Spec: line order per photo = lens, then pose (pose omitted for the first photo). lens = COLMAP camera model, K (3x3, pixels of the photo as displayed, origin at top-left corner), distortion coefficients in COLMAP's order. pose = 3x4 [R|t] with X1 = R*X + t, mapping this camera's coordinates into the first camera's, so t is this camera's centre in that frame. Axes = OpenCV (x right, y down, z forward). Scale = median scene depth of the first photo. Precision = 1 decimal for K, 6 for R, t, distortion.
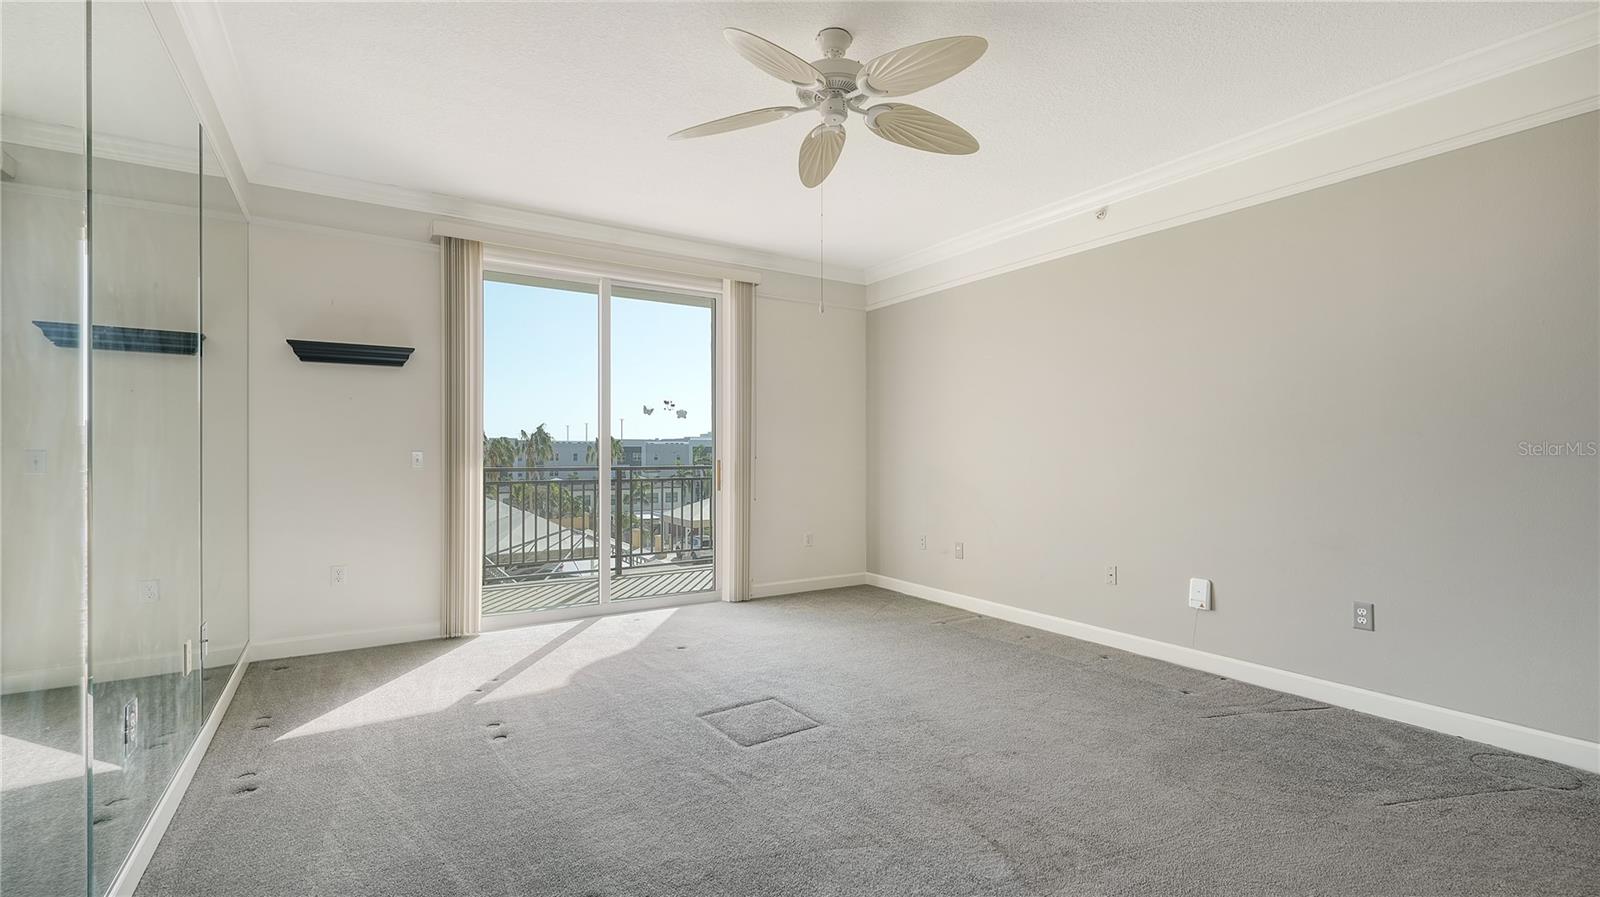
lens RADIAL K [[707.8, 0, 800.0], [0, 707.8, 448.5], [0, 0, 1]] dist [0.000801, 0.000132]
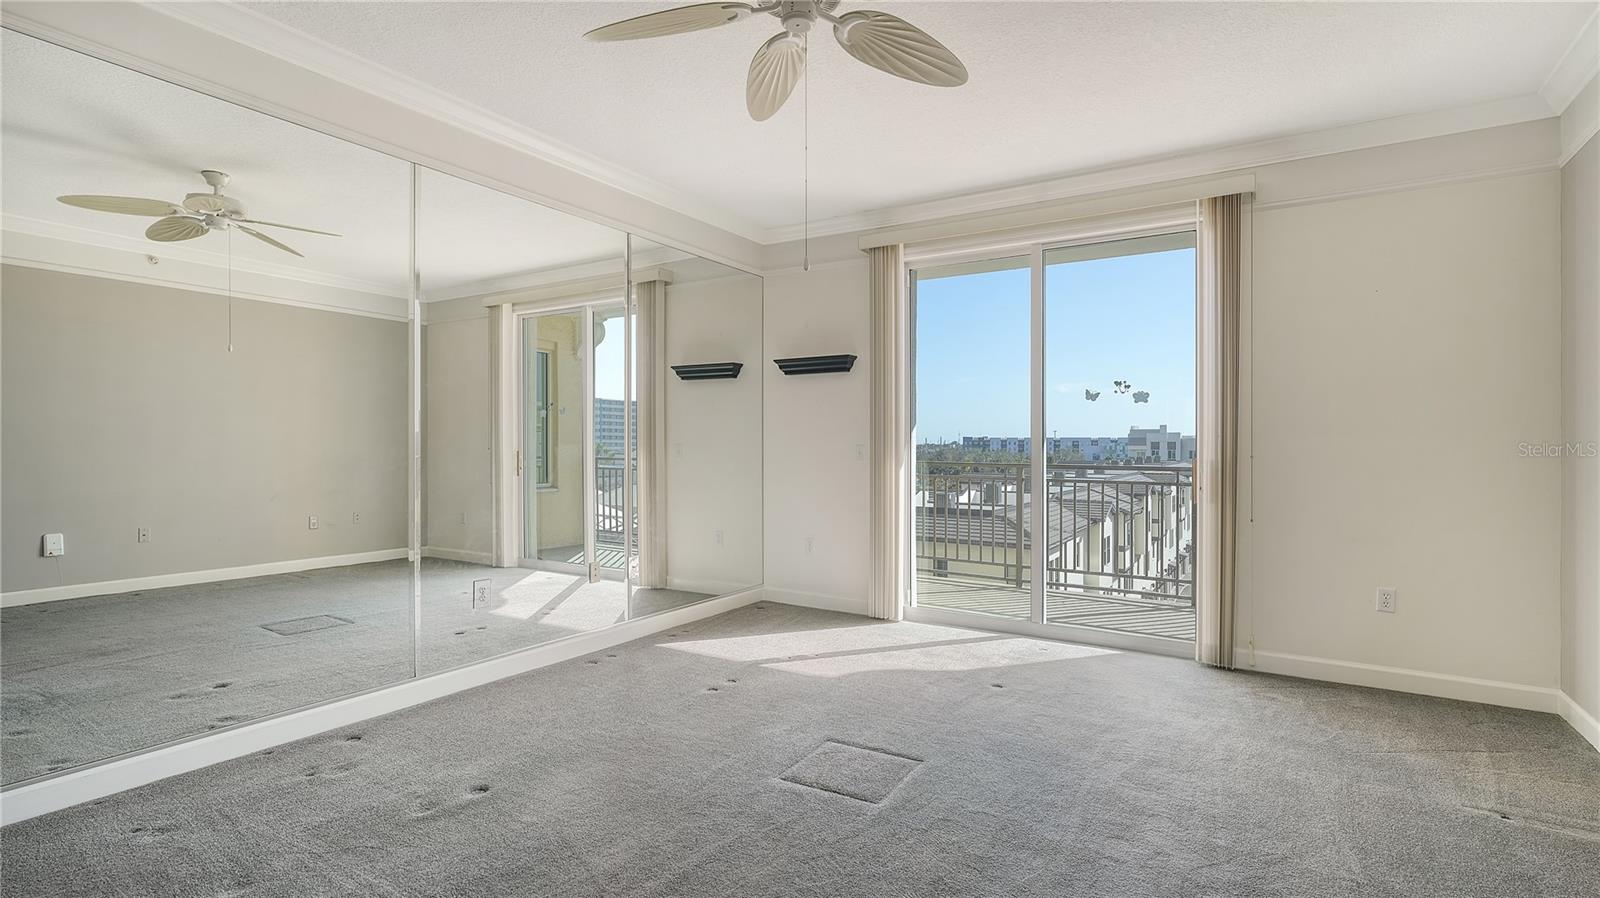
lens RADIAL K [[758.8, 0, 781.0], [0, 758.8, 445.6], [0, 0, 1]] dist [0.015895, -0.000138]
pose [[0.413444, 0.001130, -0.910529, 0.448213], [-0.001741, 0.999998, 0.000451, 0.003542], [0.910528, 0.001399, 0.413445, 0.345718]]
